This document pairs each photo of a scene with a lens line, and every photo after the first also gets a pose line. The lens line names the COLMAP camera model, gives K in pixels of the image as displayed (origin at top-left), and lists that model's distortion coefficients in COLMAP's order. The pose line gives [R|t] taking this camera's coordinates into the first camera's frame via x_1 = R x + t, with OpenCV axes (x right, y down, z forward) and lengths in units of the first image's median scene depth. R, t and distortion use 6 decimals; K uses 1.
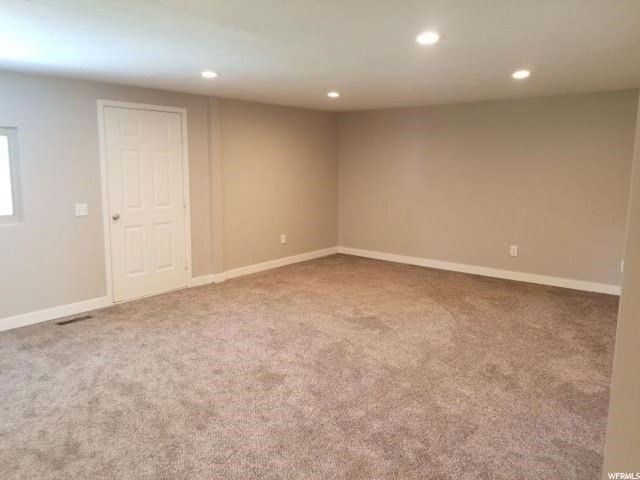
lens RADIAL K [[489.0, 0, 318.7], [0, 489.0, 220.4], [0, 0, 1]] dist [0.065326, -0.103723]
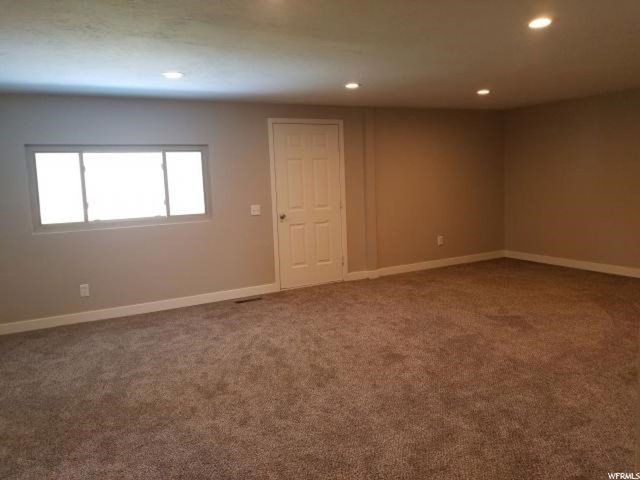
lens RADIAL K [[489.0, 0, 318.7], [0, 489.0, 220.4], [0, 0, 1]] dist [0.065326, -0.103723]
pose [[0.925315, -0.007427, -0.379126, 0.142741], [-0.002966, 0.999636, -0.026822, 0.043451], [0.379187, 0.025943, 0.924956, -0.061362]]
